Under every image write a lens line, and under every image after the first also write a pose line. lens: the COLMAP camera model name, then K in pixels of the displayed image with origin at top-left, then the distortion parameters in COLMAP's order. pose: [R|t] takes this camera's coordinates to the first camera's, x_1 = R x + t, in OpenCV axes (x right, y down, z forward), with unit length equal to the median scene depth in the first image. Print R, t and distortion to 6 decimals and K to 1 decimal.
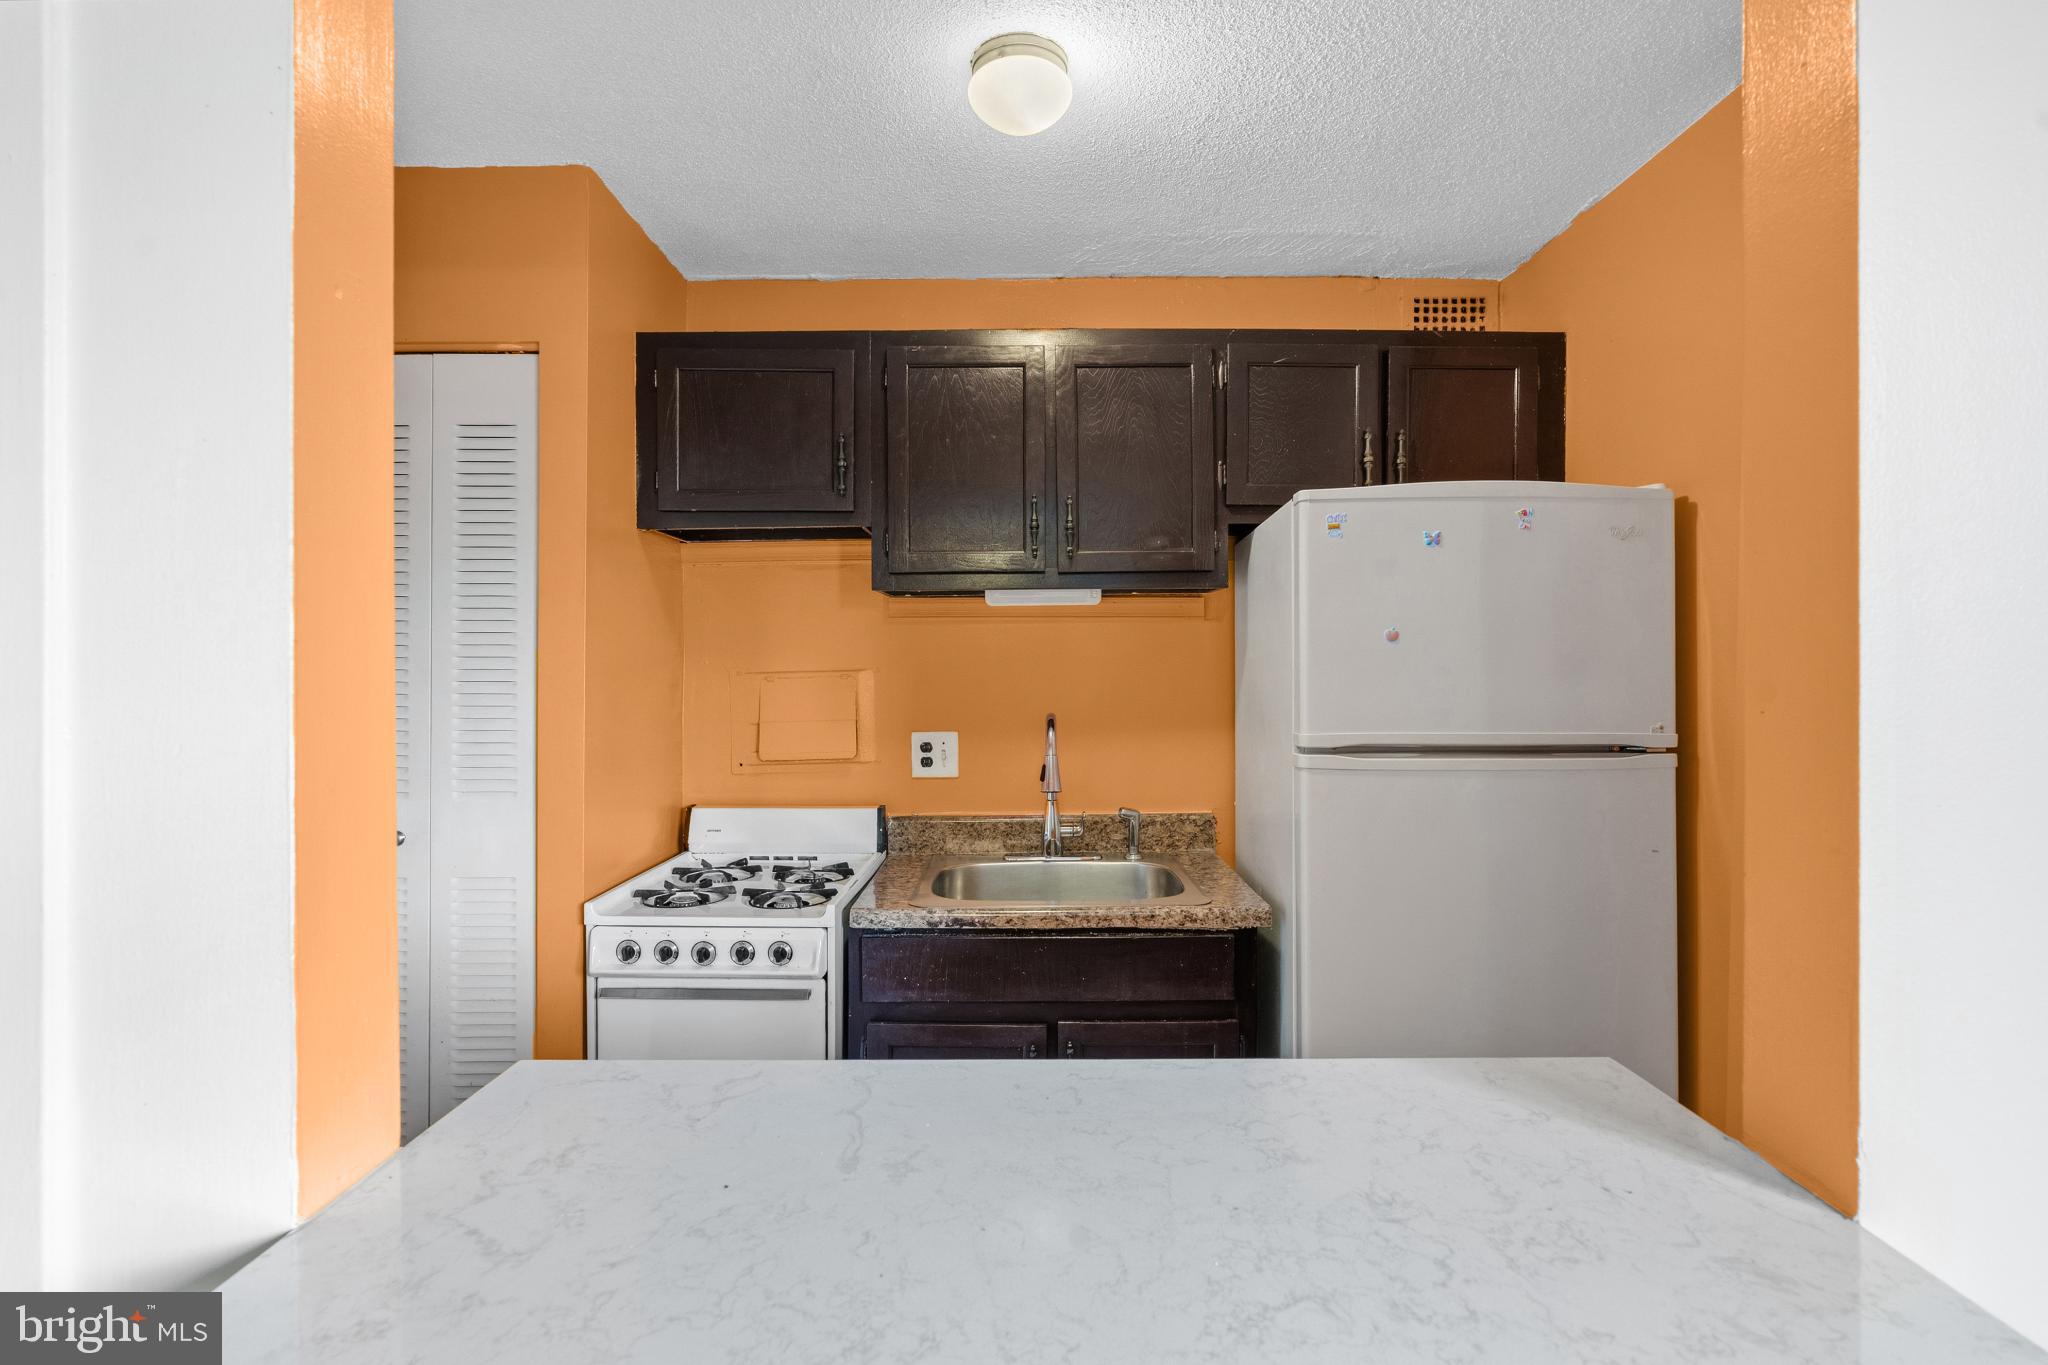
lens RADIAL K [[1008.3, 0, 1021.2], [0, 1008.3, 669.9], [0, 0, 1]] dist [-0.001994, 0.000083]
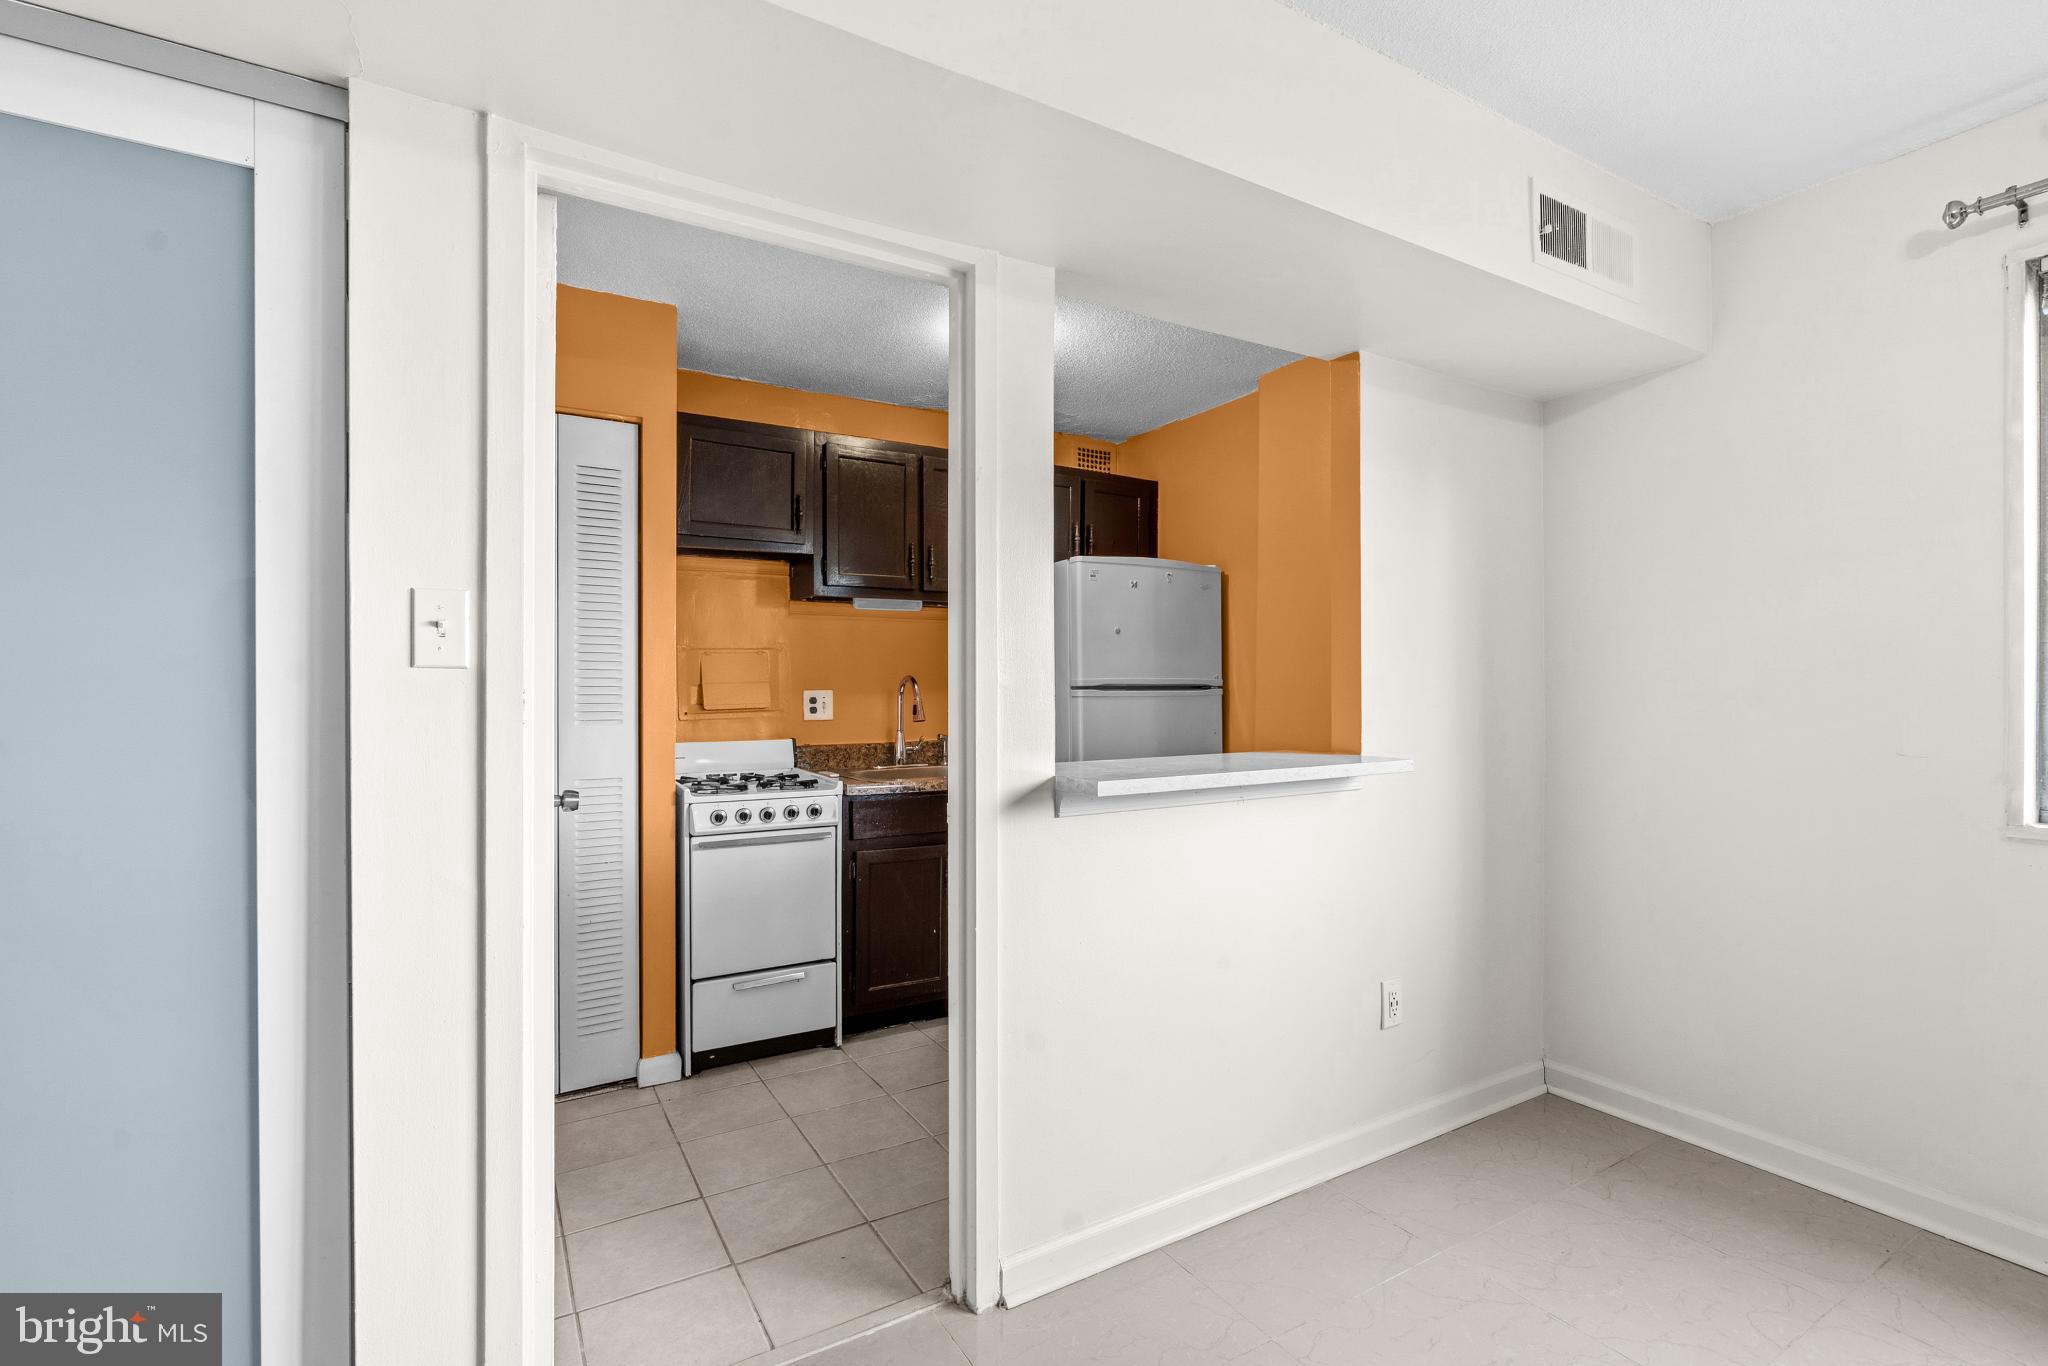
lens RADIAL K [[946.0, 0, 1024.0], [0, 946.0, 683.0], [0, 0, 1]] dist [0.003156, 0.000545]
pose [[0.852459, 0.003653, 0.522782, -0.720724], [-0.000028, 0.999976, -0.006941, 0.076675], [-0.522794, 0.005902, 0.852438, -0.483726]]
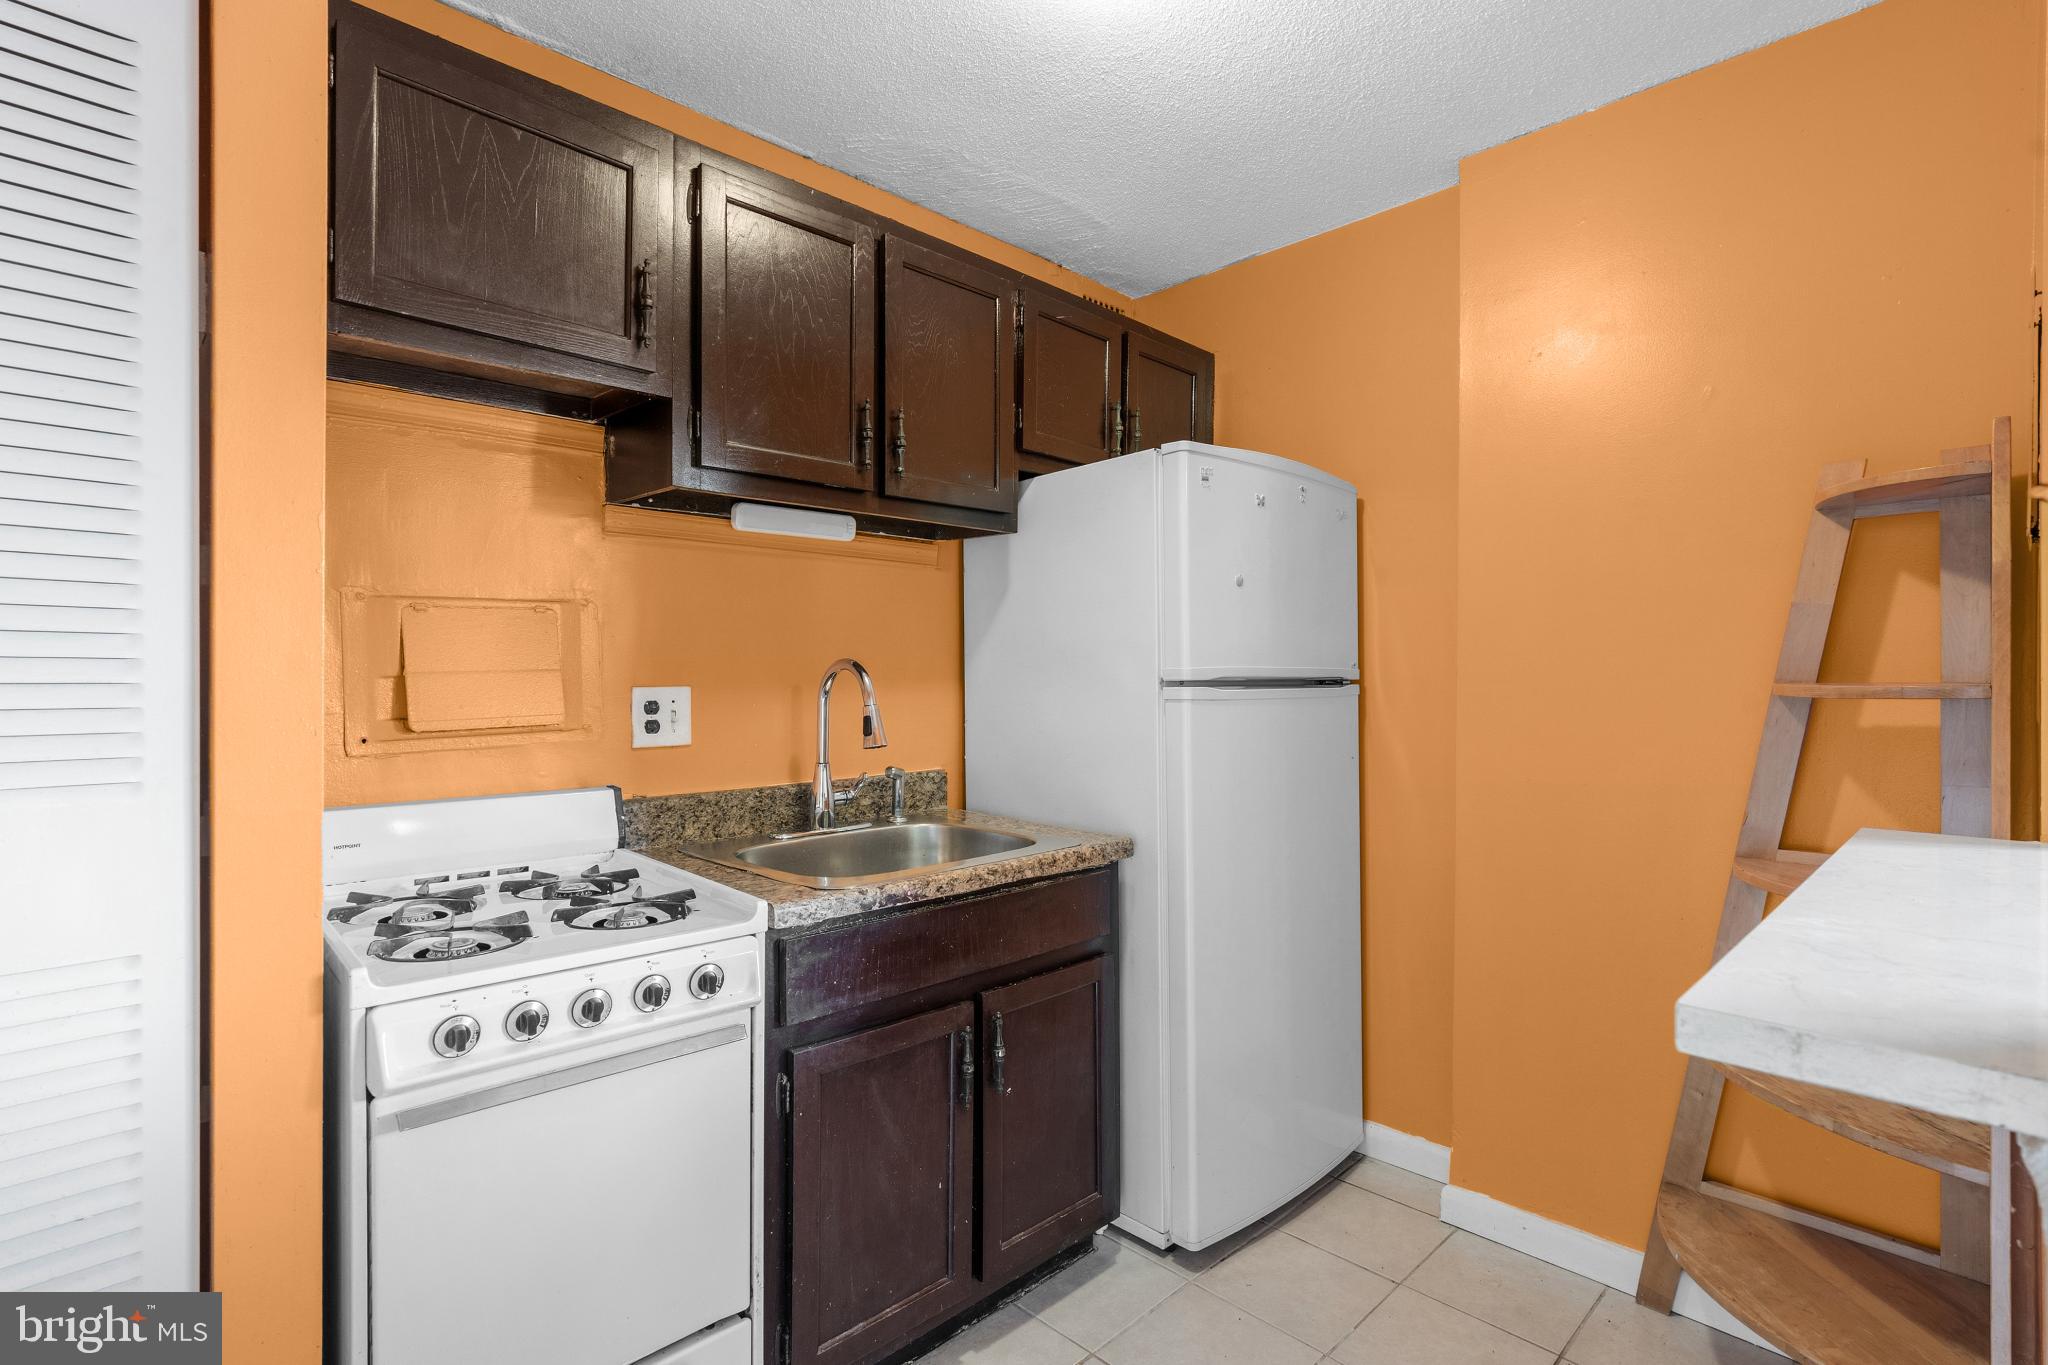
lens RADIAL K [[987.3, 0, 1022.5], [0, 987.3, 676.1], [0, 0, 1]] dist [0.001383, 0.000559]
pose [[0.708551, 0.002900, 0.705653, -0.535396], [-0.002325, 0.999996, -0.001775, 0.068230], [-0.705655, -0.000383, 0.708555, 0.346708]]
